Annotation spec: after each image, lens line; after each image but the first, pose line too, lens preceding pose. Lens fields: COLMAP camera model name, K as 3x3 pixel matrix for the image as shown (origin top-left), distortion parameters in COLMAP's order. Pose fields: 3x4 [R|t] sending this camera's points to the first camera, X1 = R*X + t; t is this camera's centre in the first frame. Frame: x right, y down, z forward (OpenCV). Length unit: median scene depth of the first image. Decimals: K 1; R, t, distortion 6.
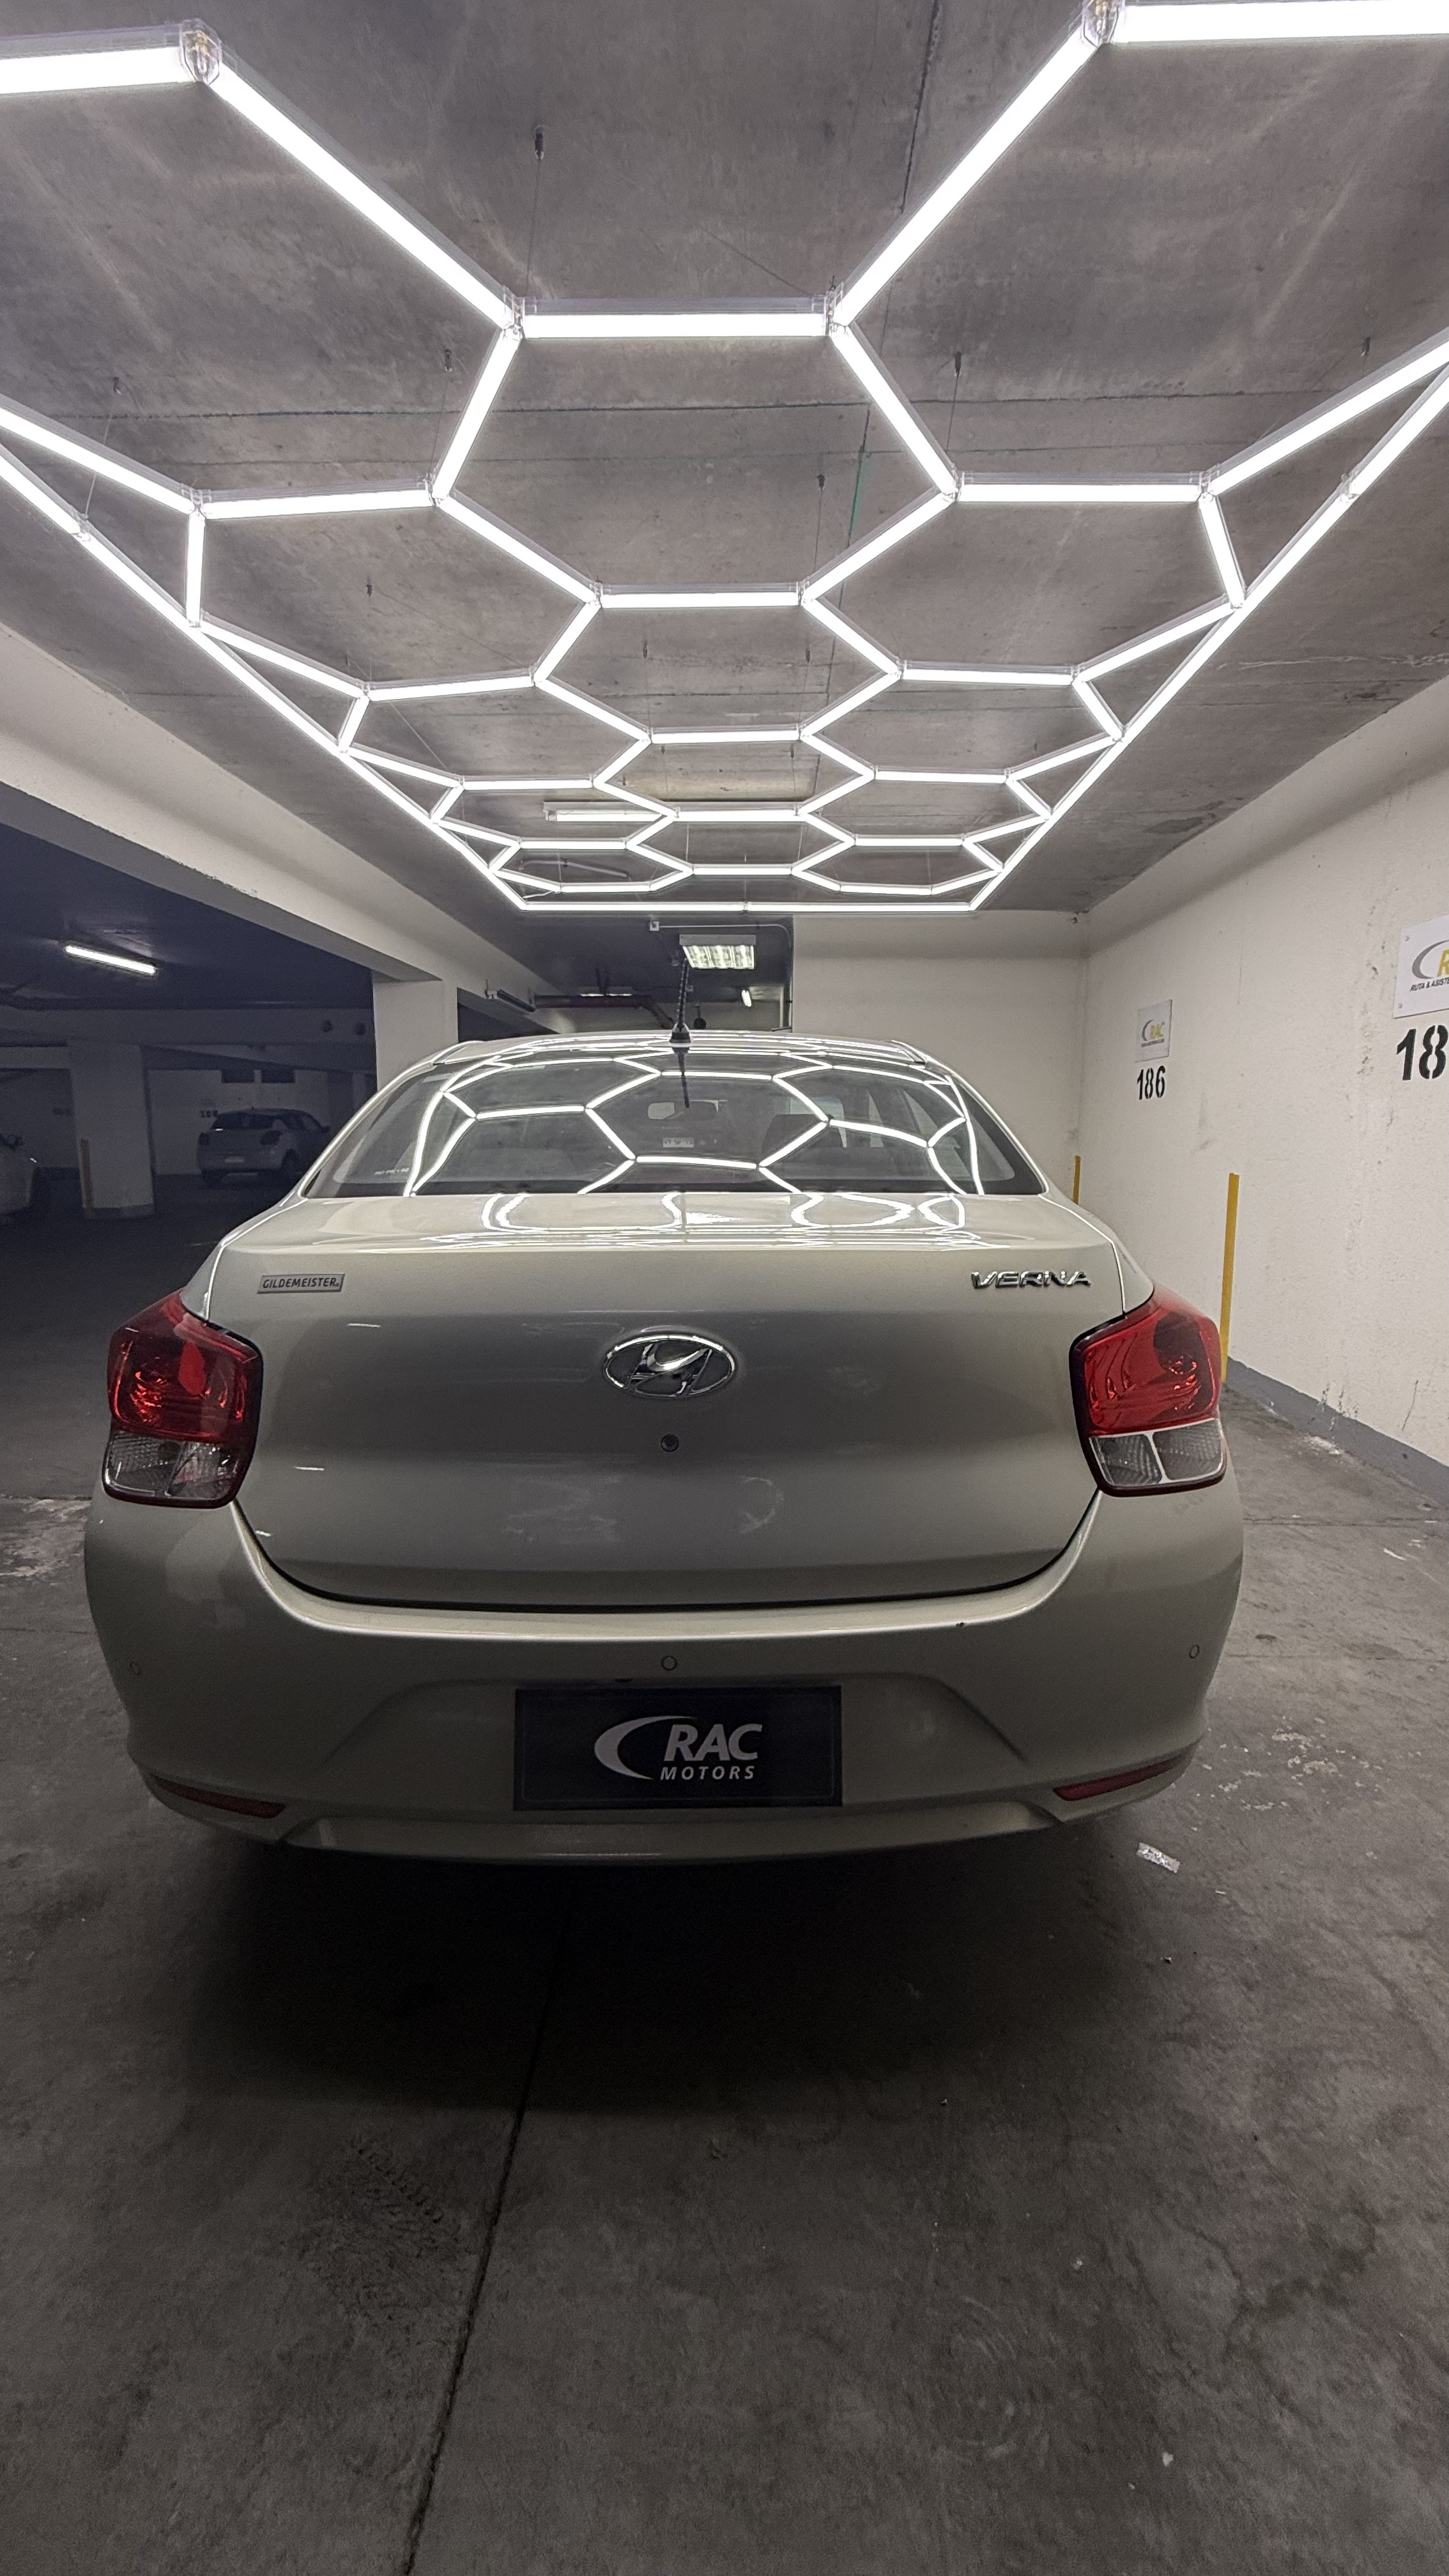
lens RADIAL K [[1023.9, 0, 727.7], [0, 1023.9, 1306.6], [0, 0, 1]] dist [-0.002449, 0.000834]
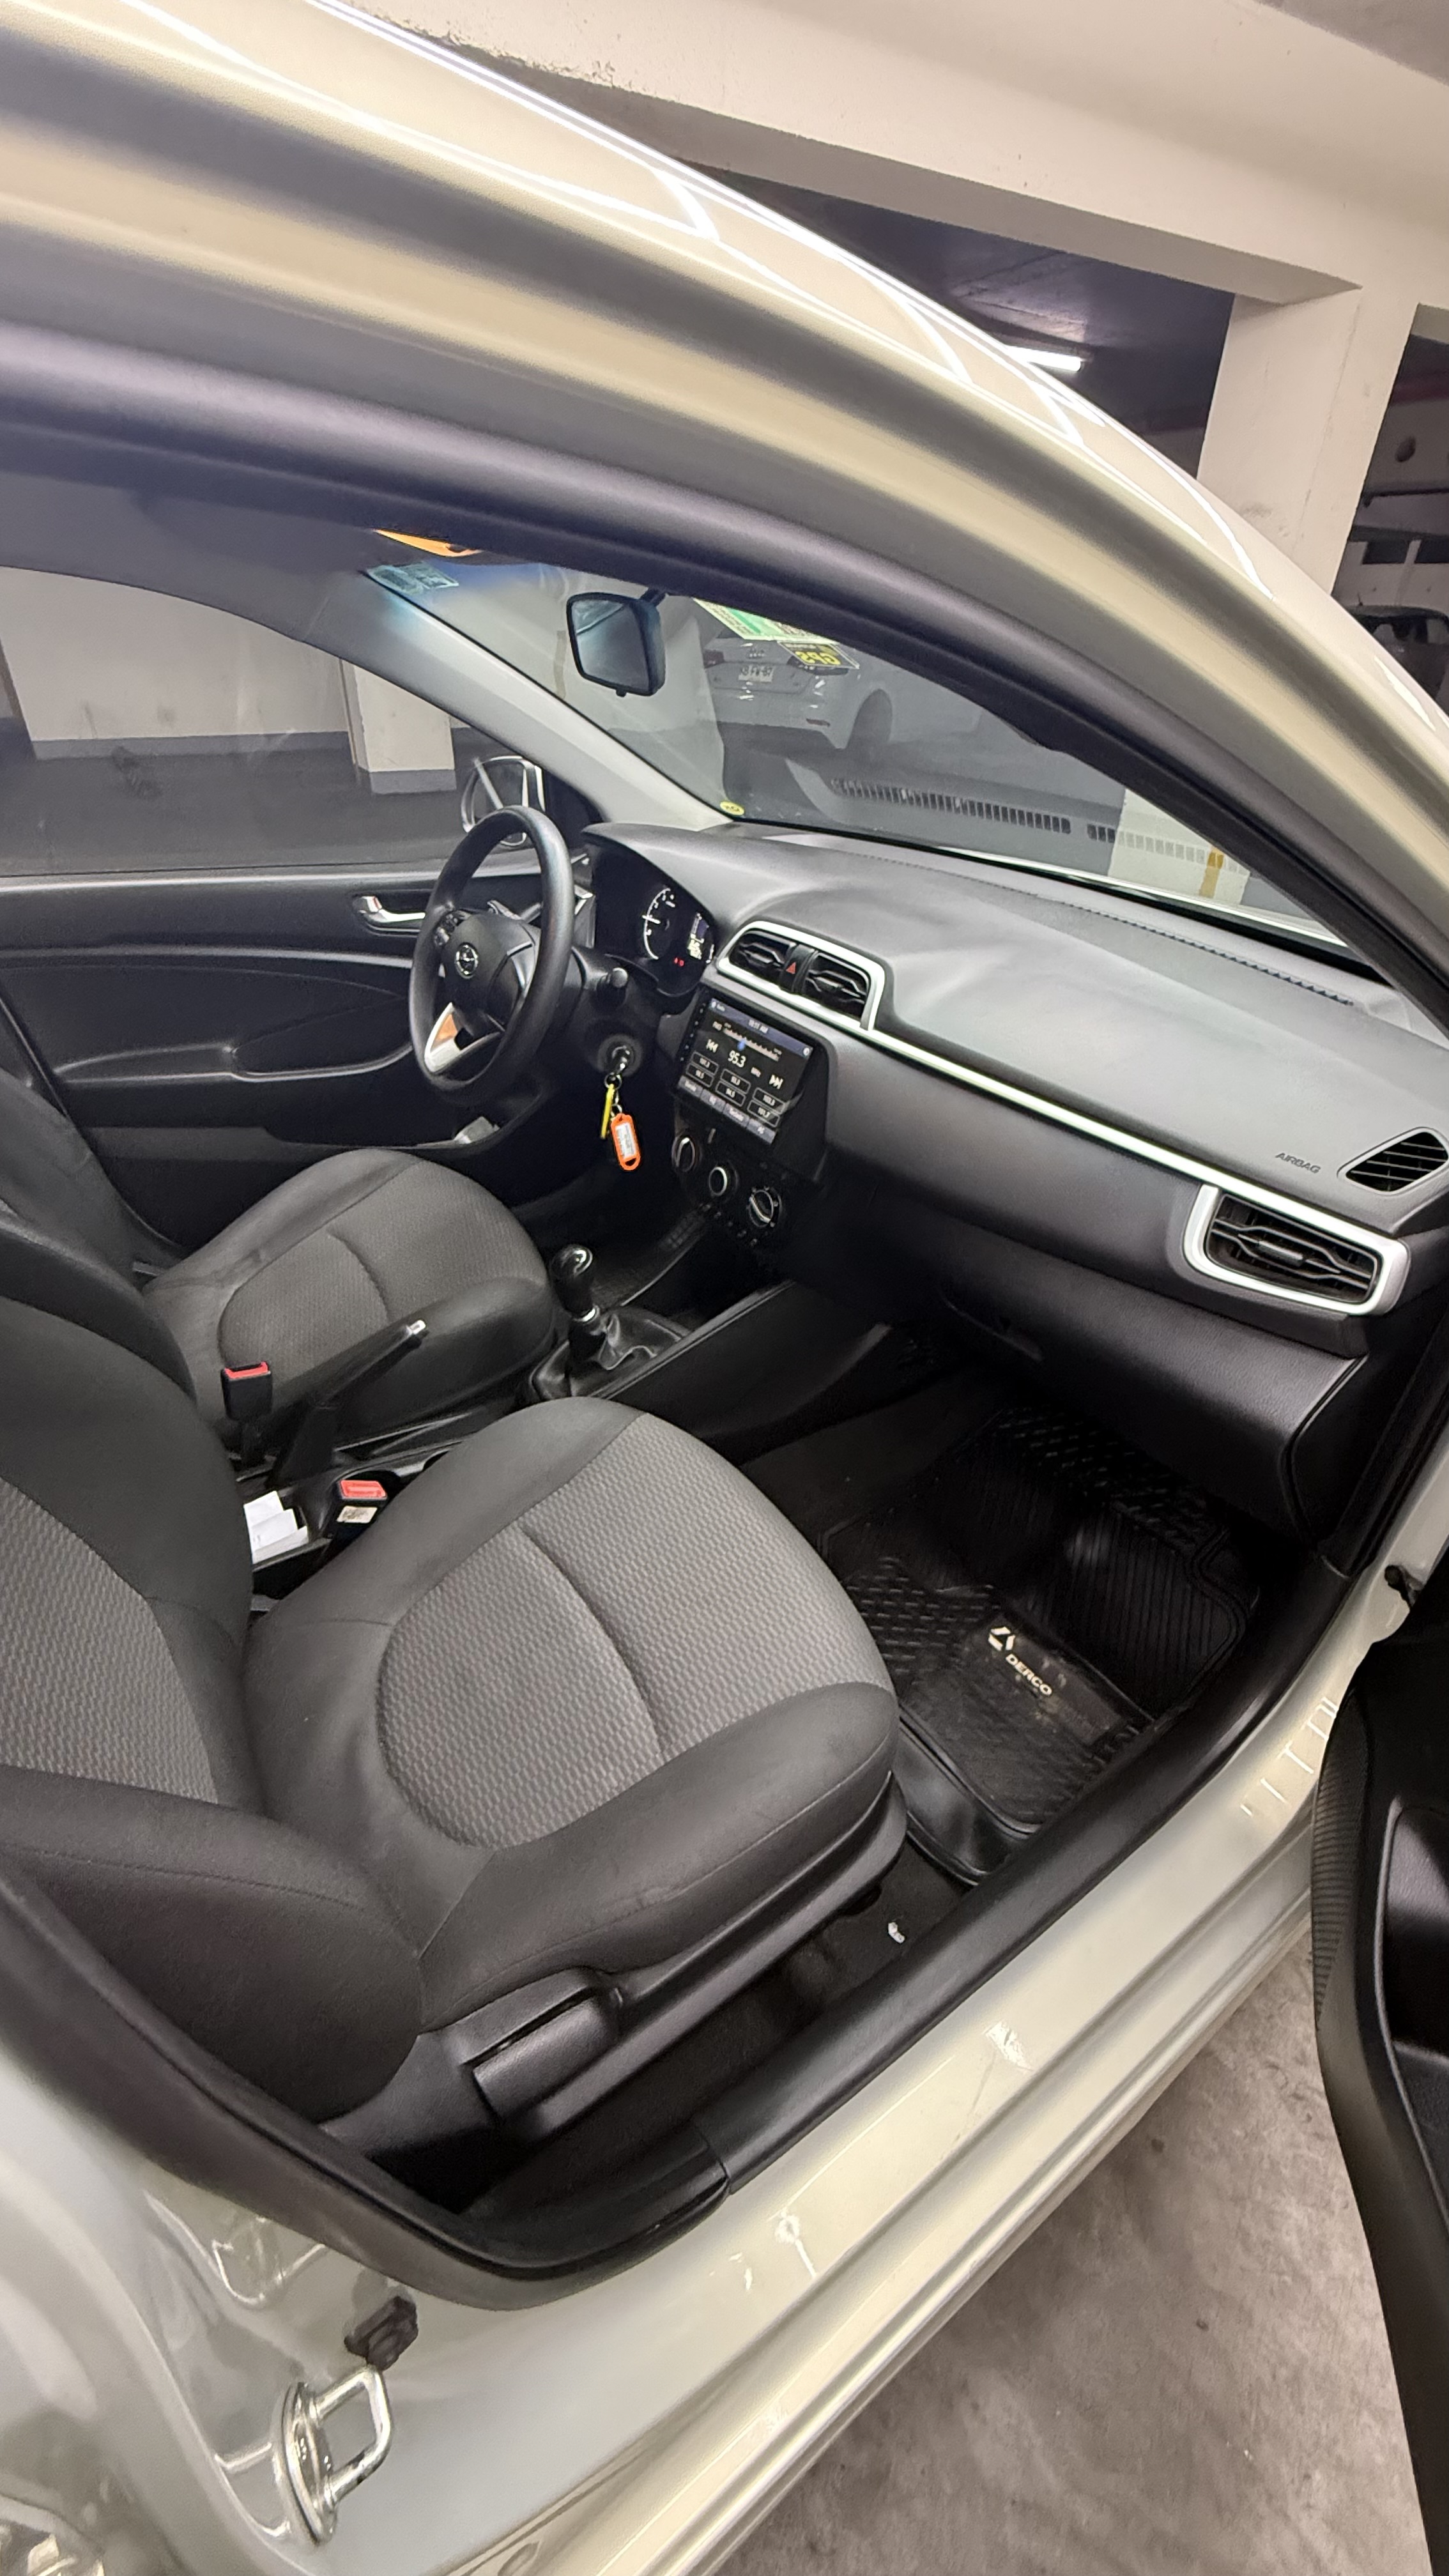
lens RADIAL K [[1023.9, 0, 727.7], [0, 1023.9, 1306.6], [0, 0, 1]] dist [-0.002449, 0.000834]
pose [[0.533195, 0.487988, -0.691065, 0.533595], [-0.179632, 0.863548, 0.471188, -0.479060], [0.826701, -0.127098, 0.548098, 2.459891]]
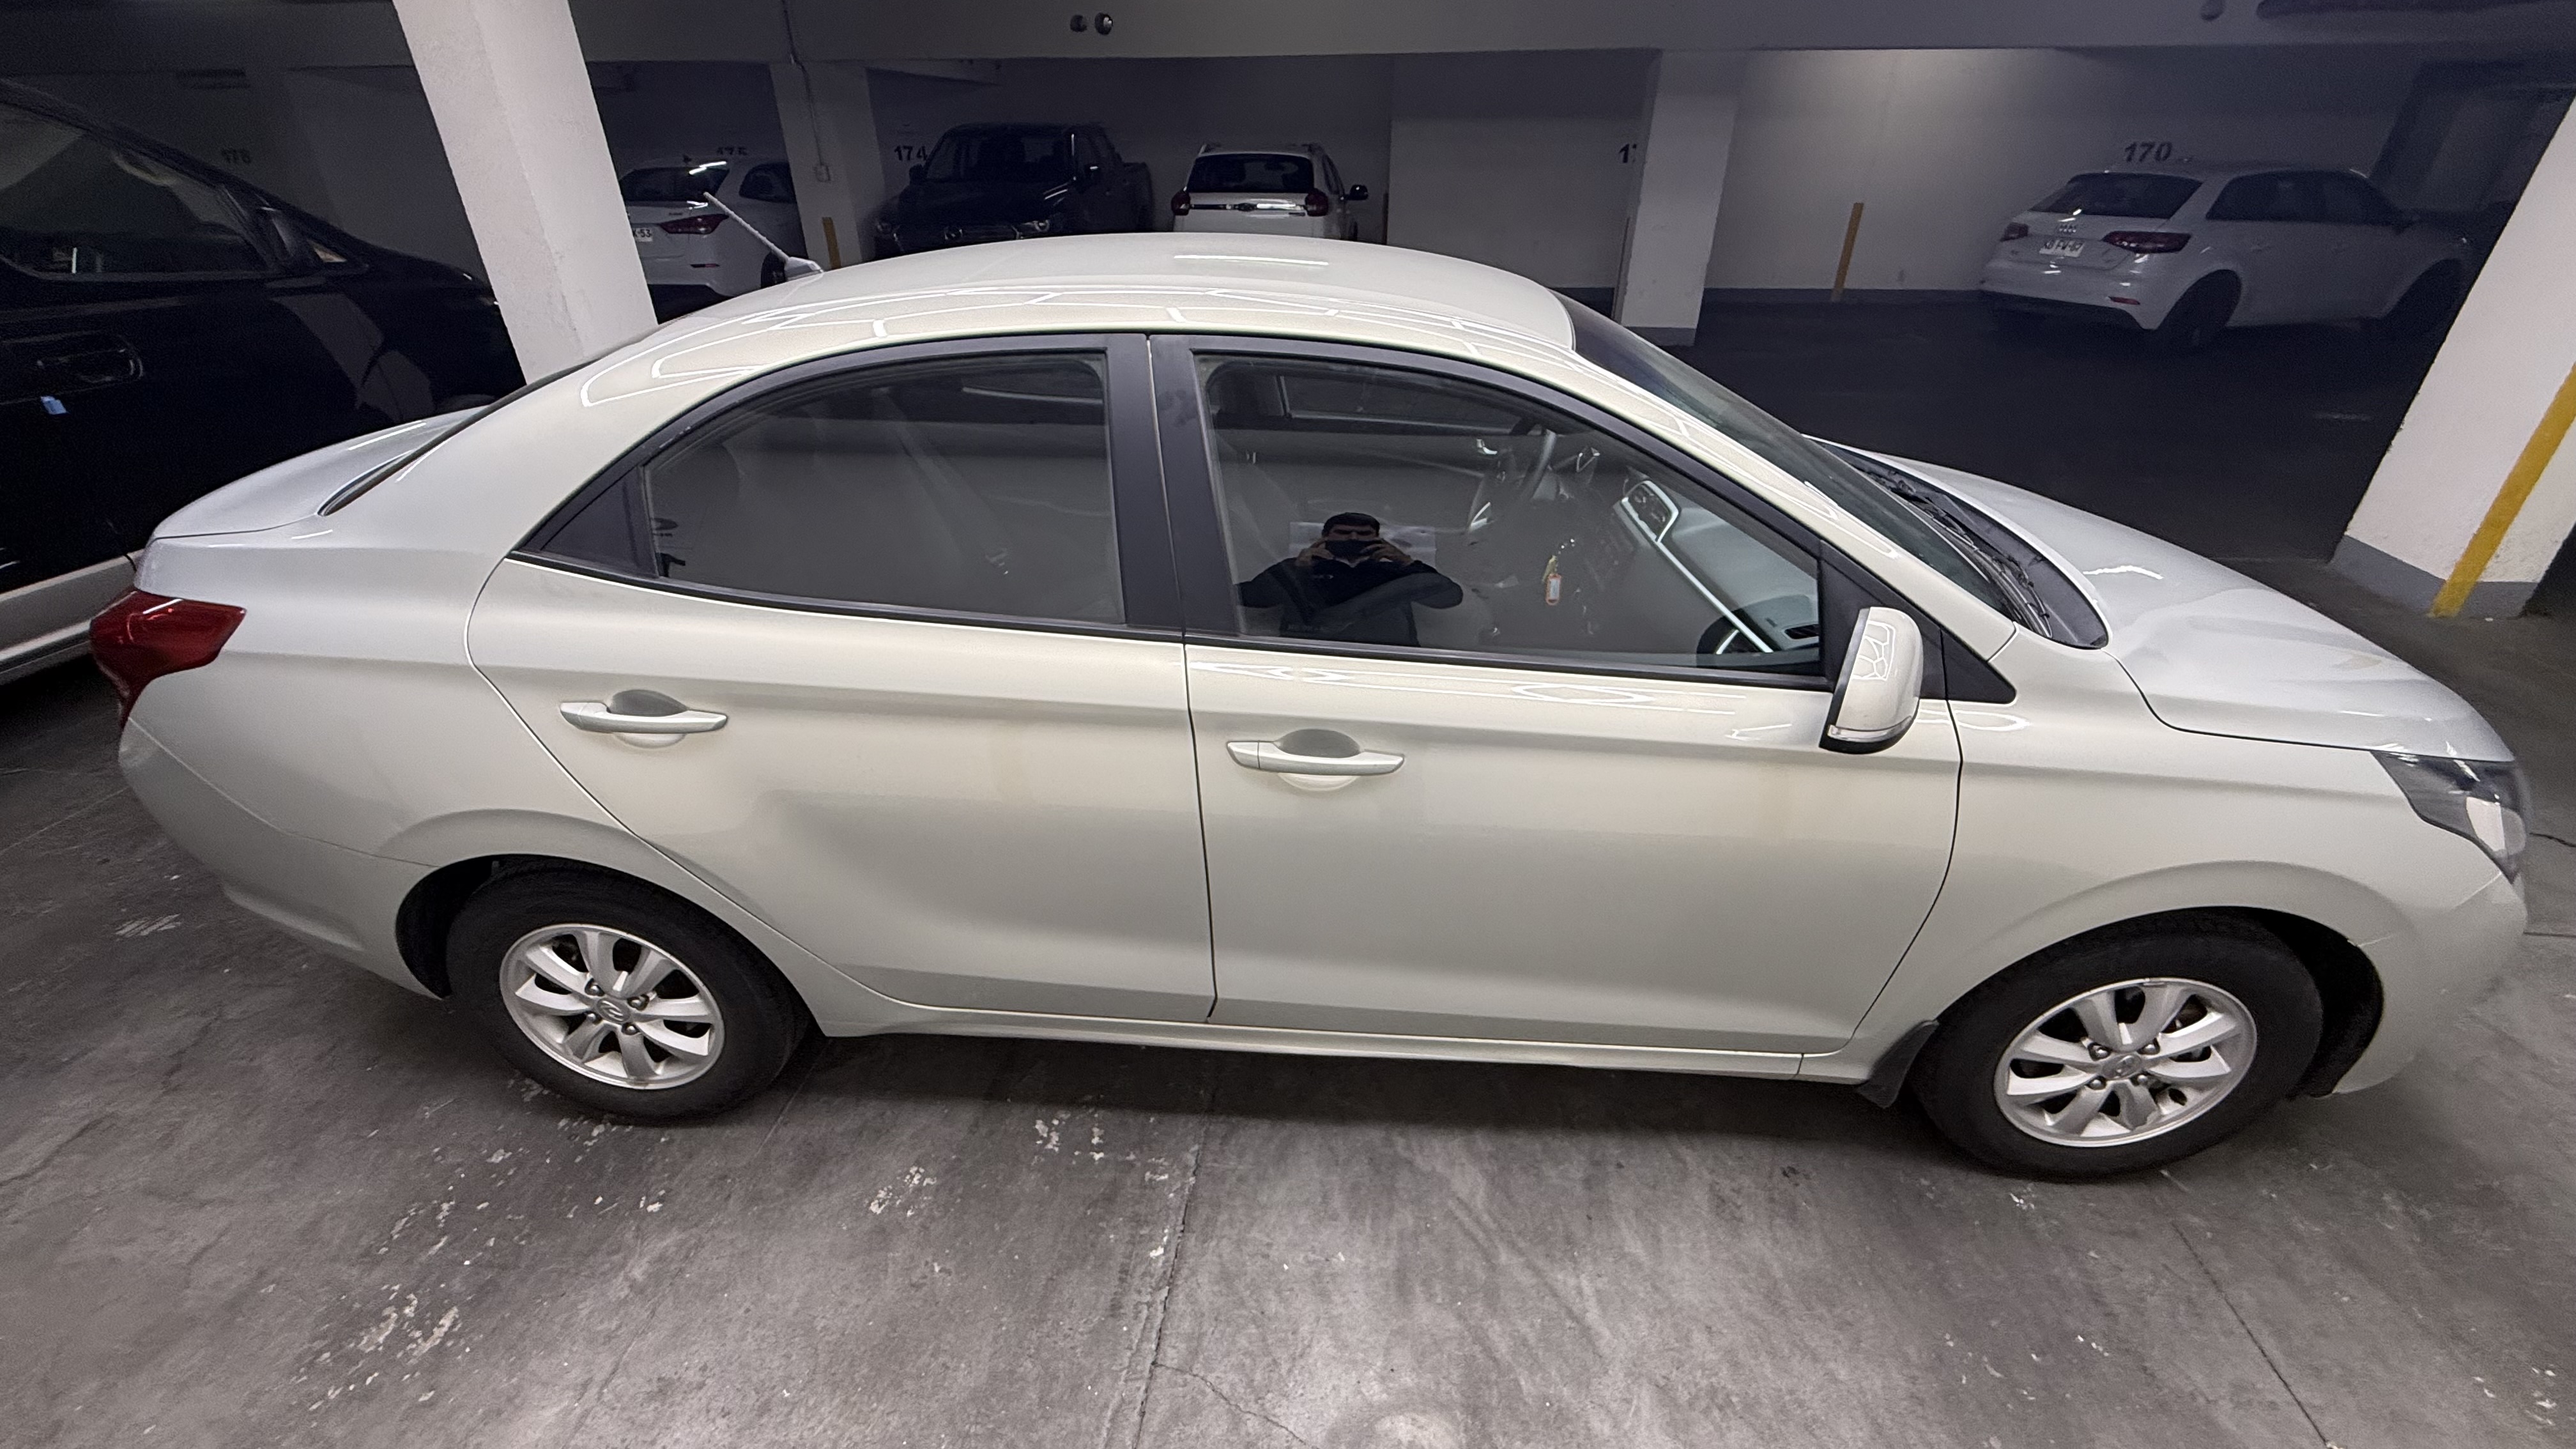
lens RADIAL K [[1023.9, 0, 1286.5], [0, 1023.9, 741.4], [0, 0, 1]] dist [-0.002449, 0.000834]
pose [[-0.082364, 0.501897, -0.860997, 1.545555], [-0.174158, 0.843390, 0.508294, -0.765378], [0.981267, 0.191814, 0.017944, 2.517242]]
